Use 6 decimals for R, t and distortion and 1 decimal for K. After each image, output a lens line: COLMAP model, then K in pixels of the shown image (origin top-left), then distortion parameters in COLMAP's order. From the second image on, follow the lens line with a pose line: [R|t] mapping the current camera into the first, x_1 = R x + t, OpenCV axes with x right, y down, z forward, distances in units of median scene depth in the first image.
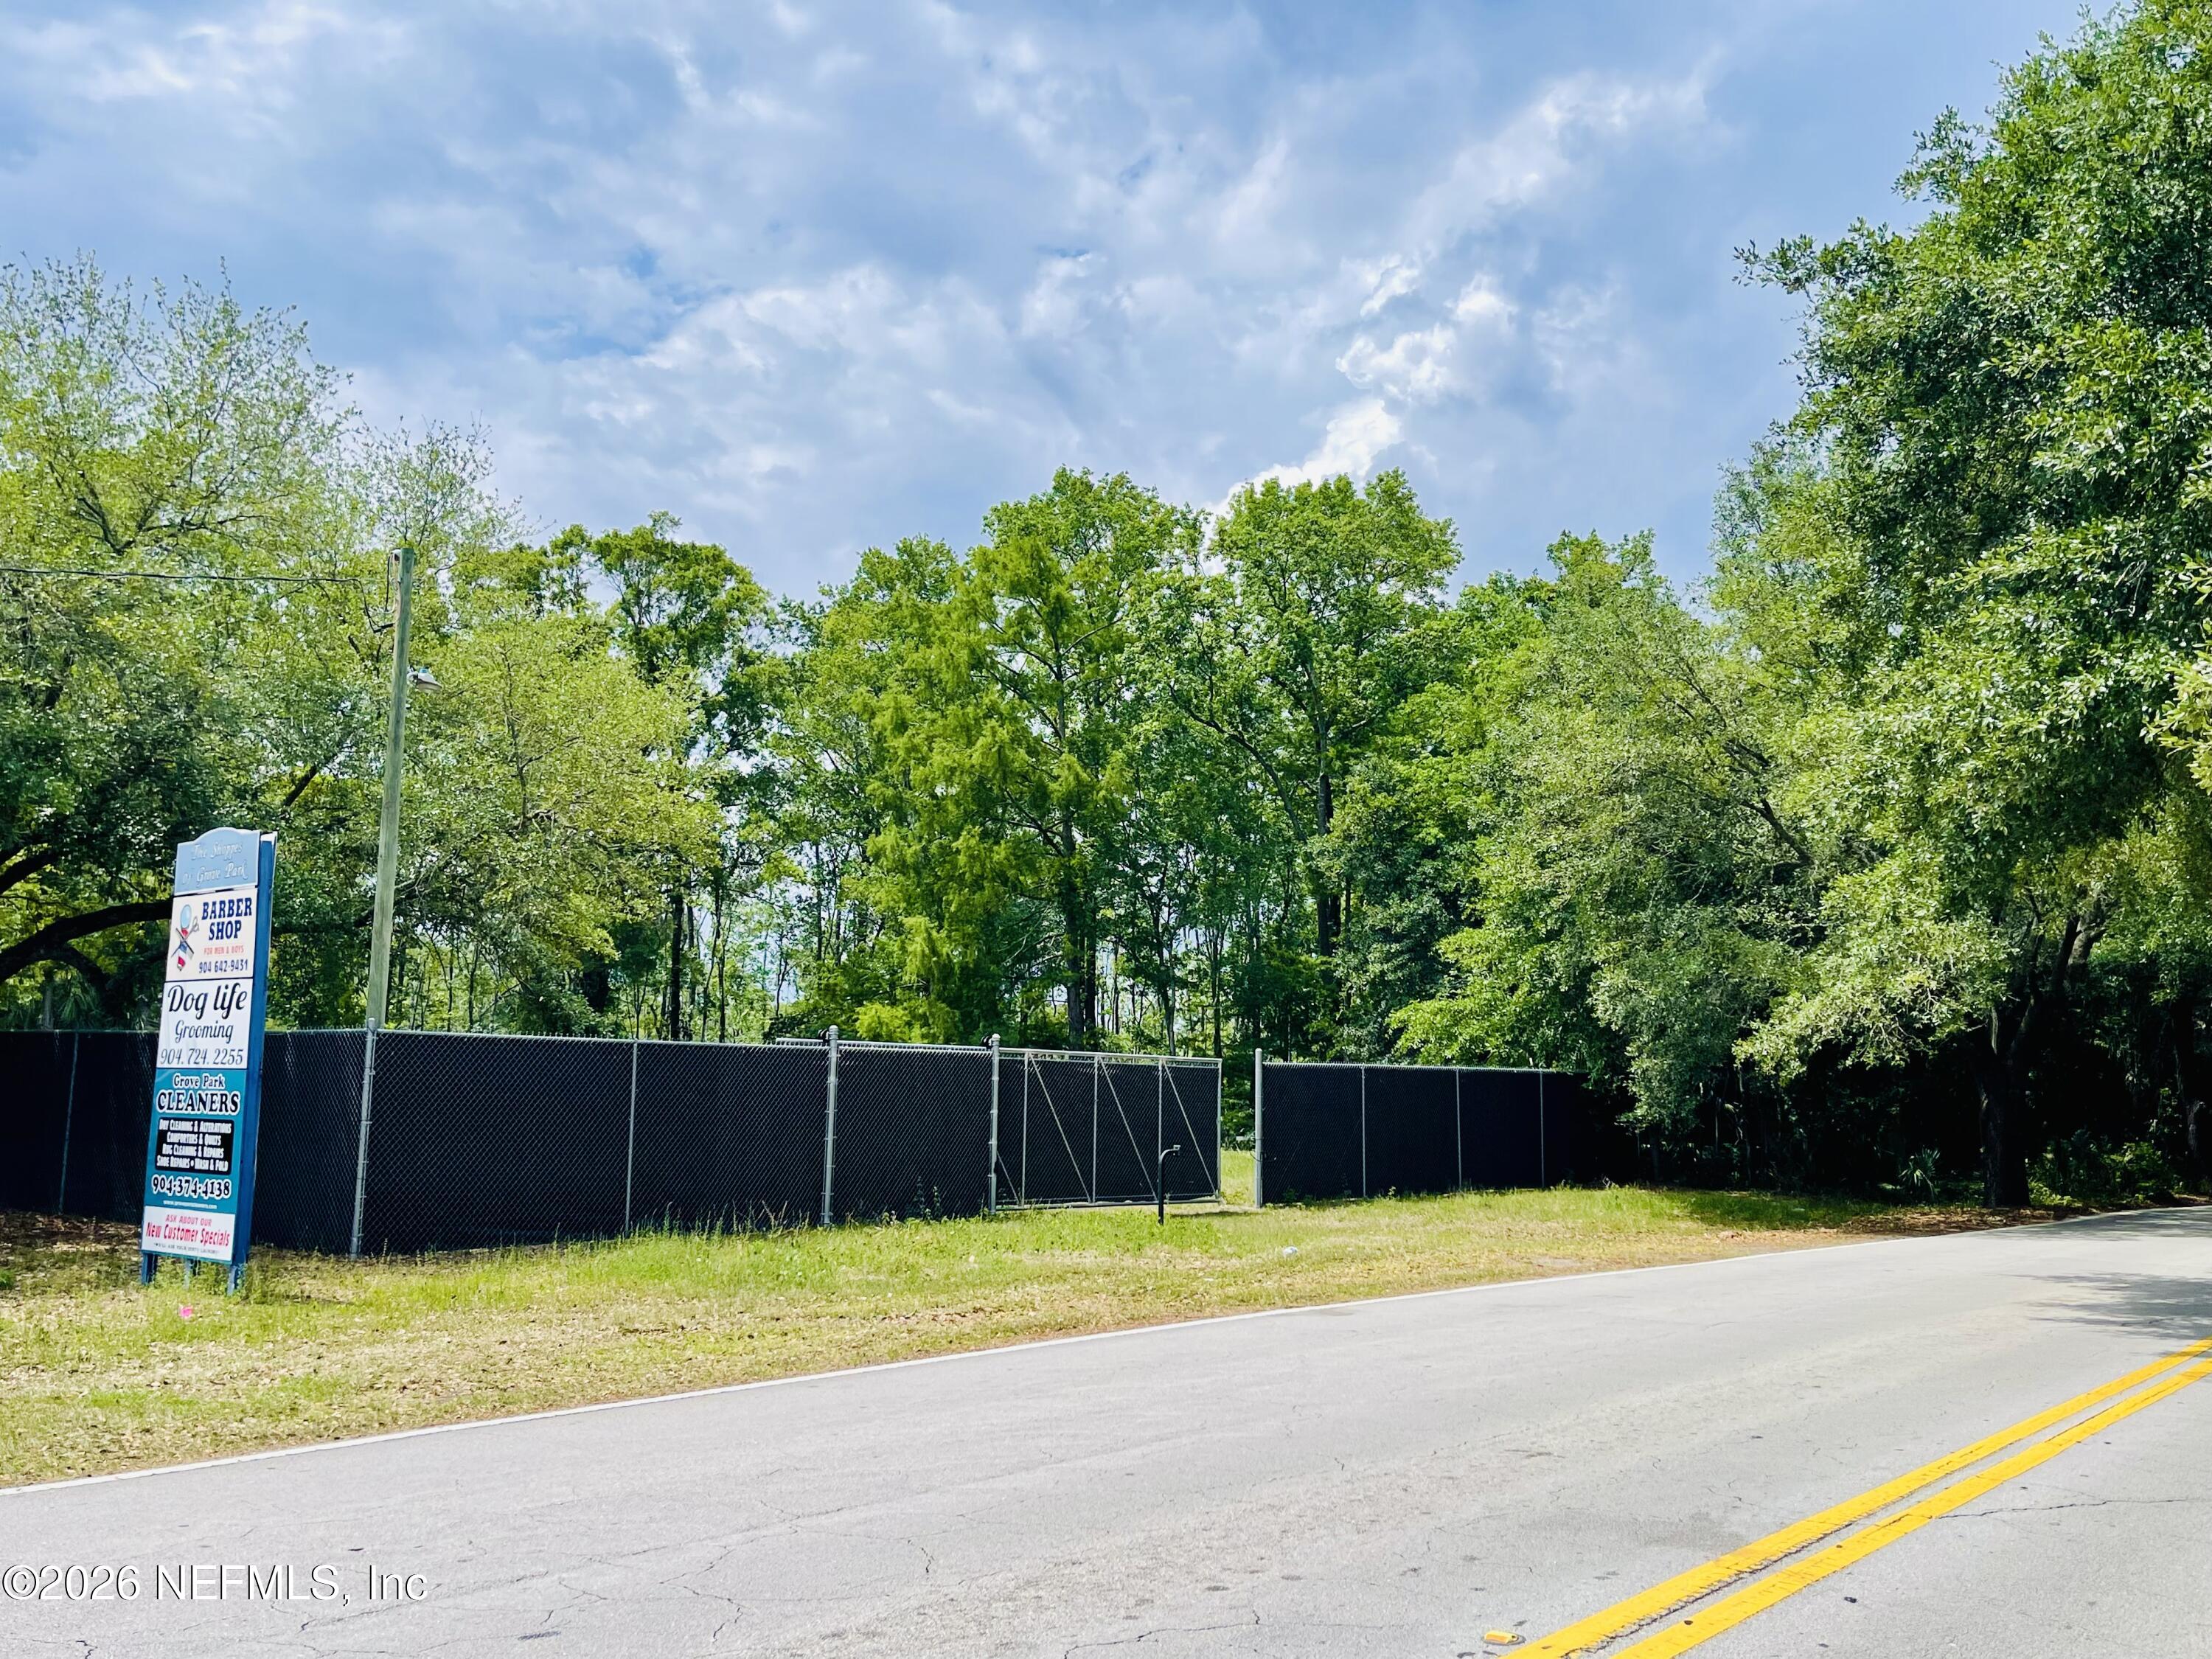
lens RADIAL K [[1885.3, 0, 1105.2], [0, 1885.3, 839.4], [0, 0, 1]] dist [0.066935, 0.000289]
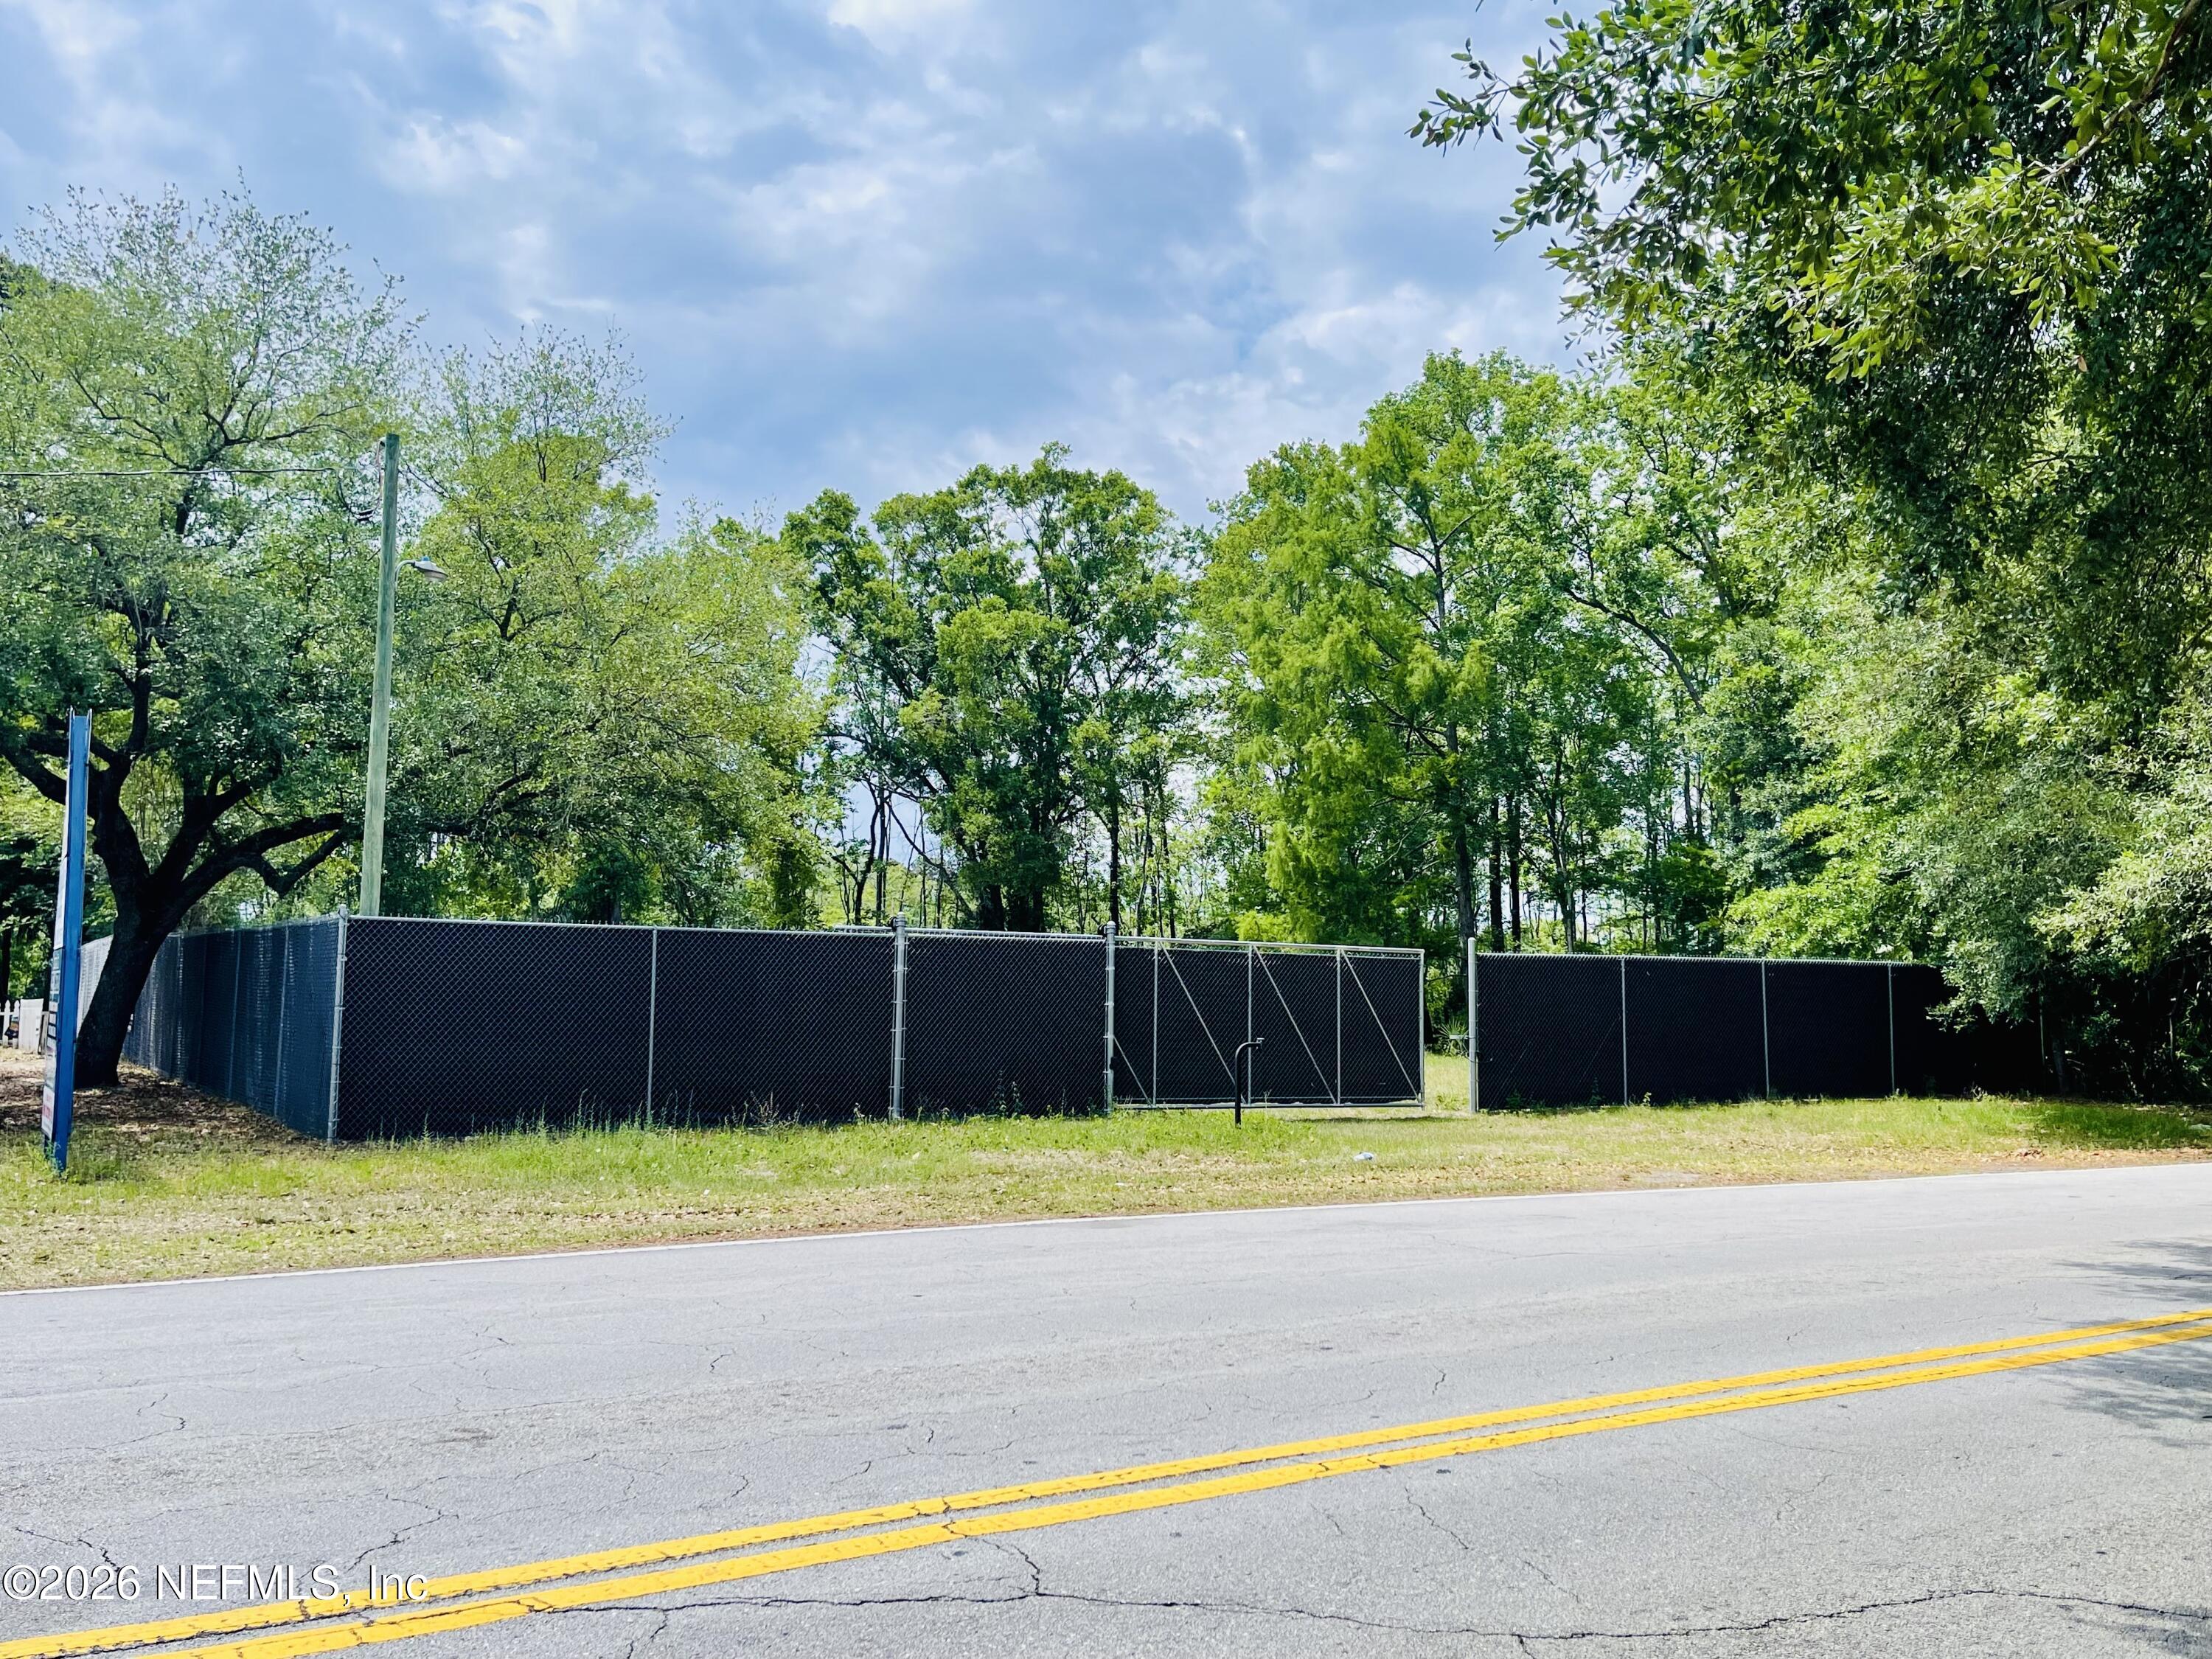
lens RADIAL K [[1803.2, 0, 1106.7], [0, 1803.2, 815.2], [0, 0, 1]] dist [0.045547, -0.004799]
pose [[0.953056, -0.037758, -0.300429, 0.170680], [0.045171, 0.998821, 0.017764, 0.029500], [0.299404, -0.030501, 0.953639, 0.130470]]
